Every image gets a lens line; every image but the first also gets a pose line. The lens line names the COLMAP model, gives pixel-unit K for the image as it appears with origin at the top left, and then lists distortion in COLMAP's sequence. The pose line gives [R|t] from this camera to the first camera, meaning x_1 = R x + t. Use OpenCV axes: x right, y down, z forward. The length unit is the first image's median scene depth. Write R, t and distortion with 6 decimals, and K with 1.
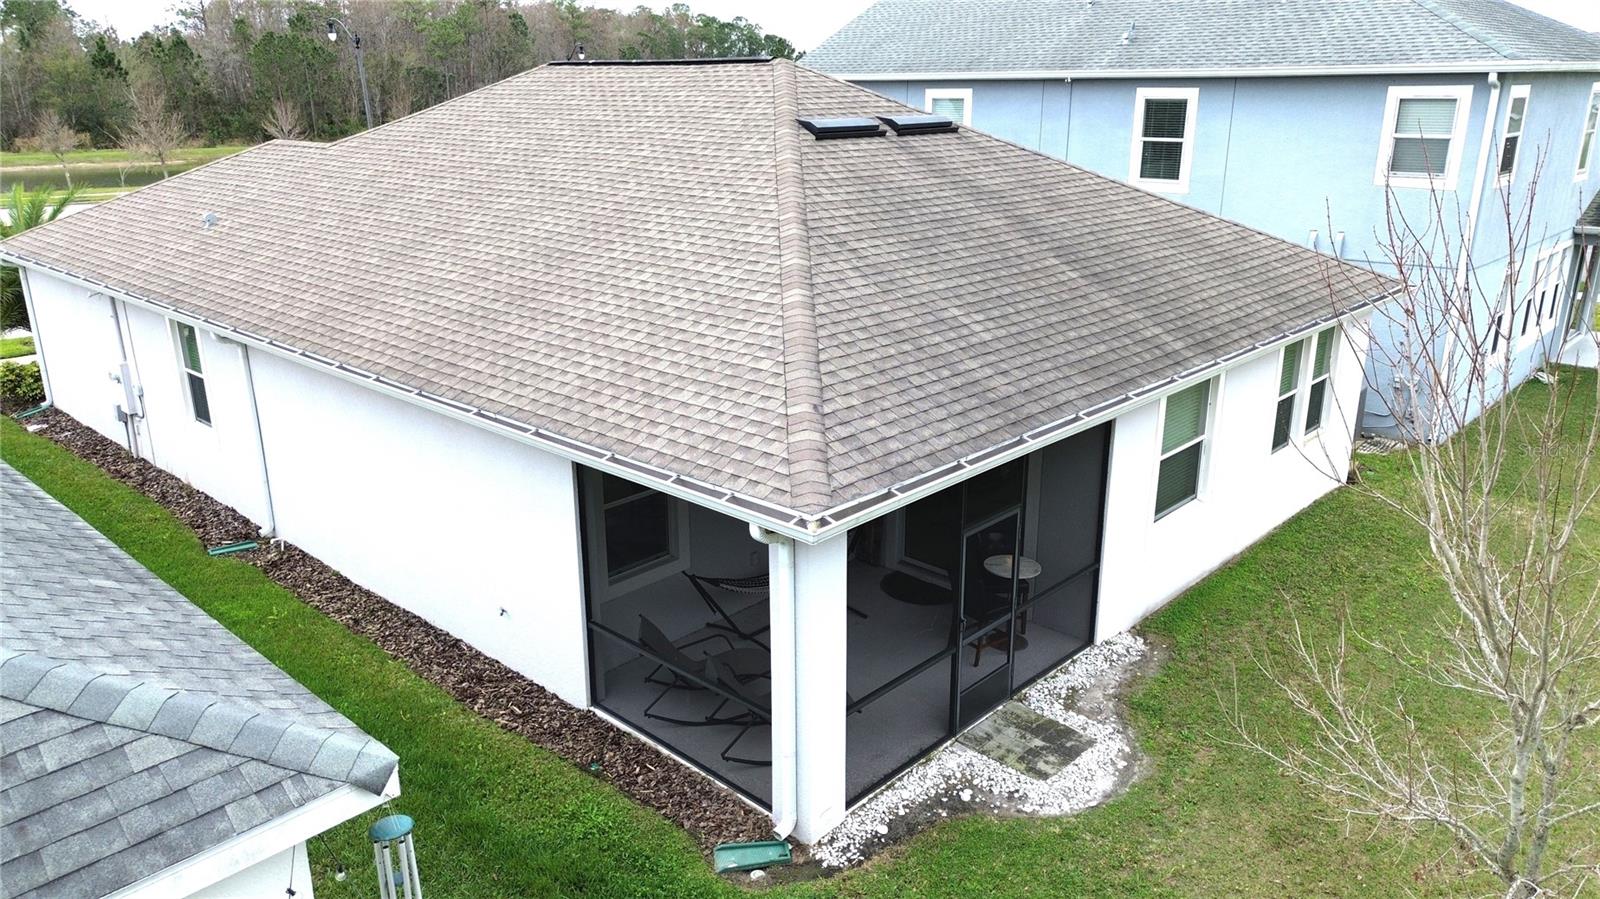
lens RADIAL K [[1134.5, 0, 799.4], [0, 1134.5, 452.4], [0, 0, 1]] dist [0.047186, -0.015121]
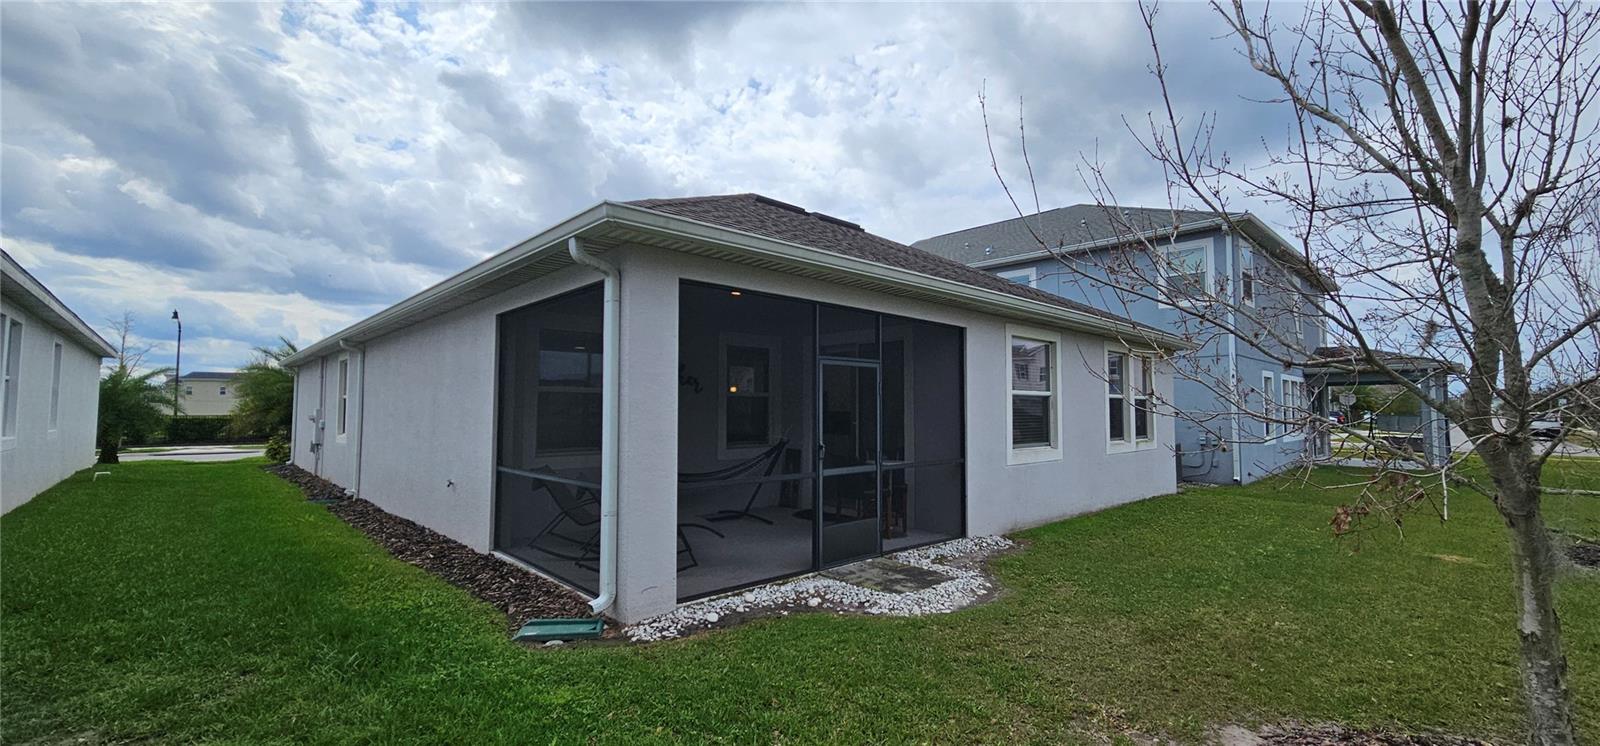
lens RADIAL K [[655.2, 0, 797.9], [0, 655.2, 377.8], [0, 0, 1]] dist [0.000218, 0.000363]
pose [[0.998143, 0.003331, -0.060827, 0.157443], [-0.024773, 0.934406, -0.355348, 0.304252], [0.055654, 0.356195, 0.932753, 0.397914]]
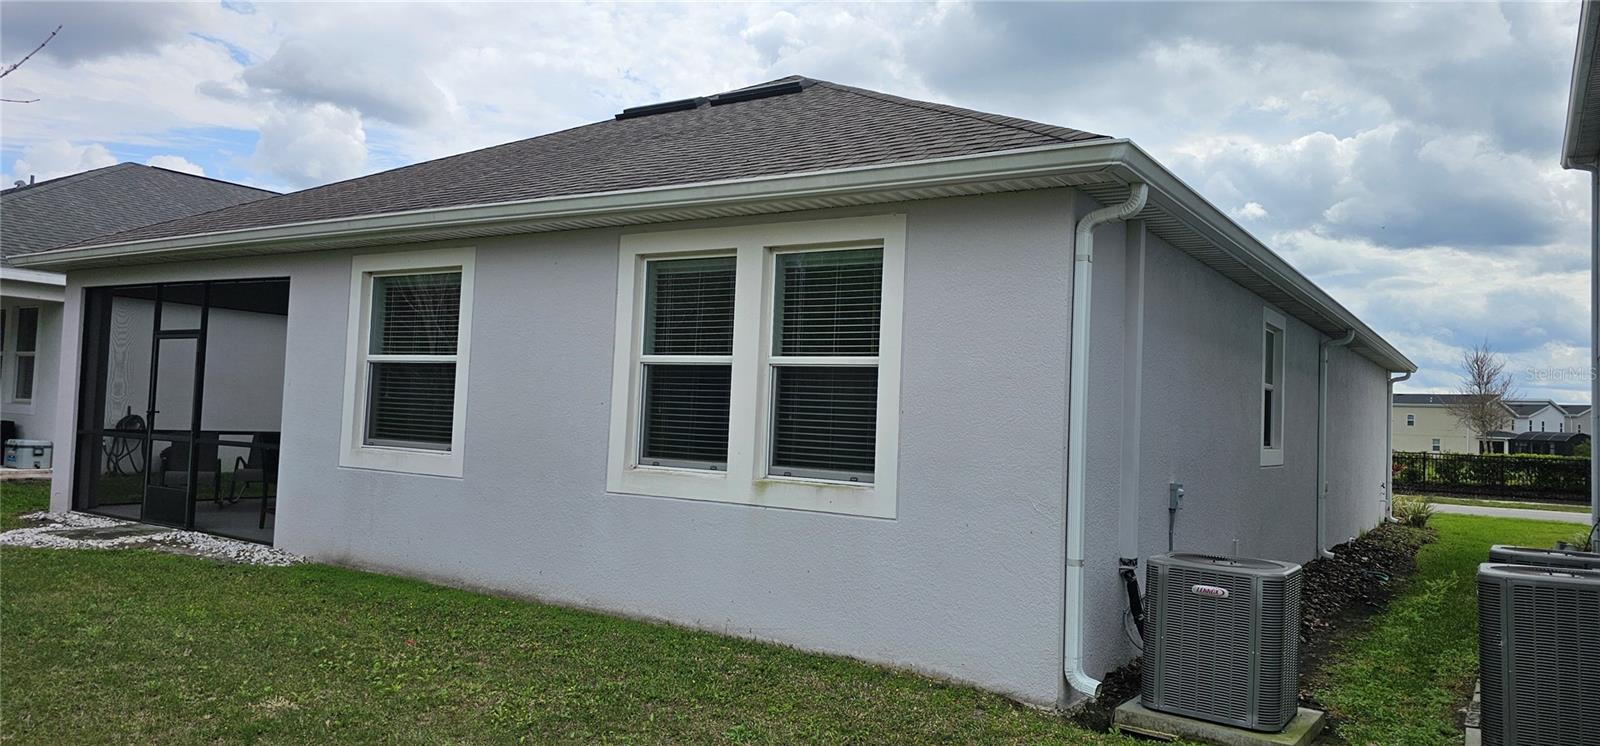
lens RADIAL K [[1088.3, 0, 805.6], [0, 1088.3, 367.8], [0, 0, 1]] dist [0.024258, -0.012340]
pose [[0.177881, -0.034005, -0.983464, 1.389252], [-0.346413, 0.933267, -0.094926, -0.025396], [0.921063, 0.357570, 0.154231, 1.432328]]
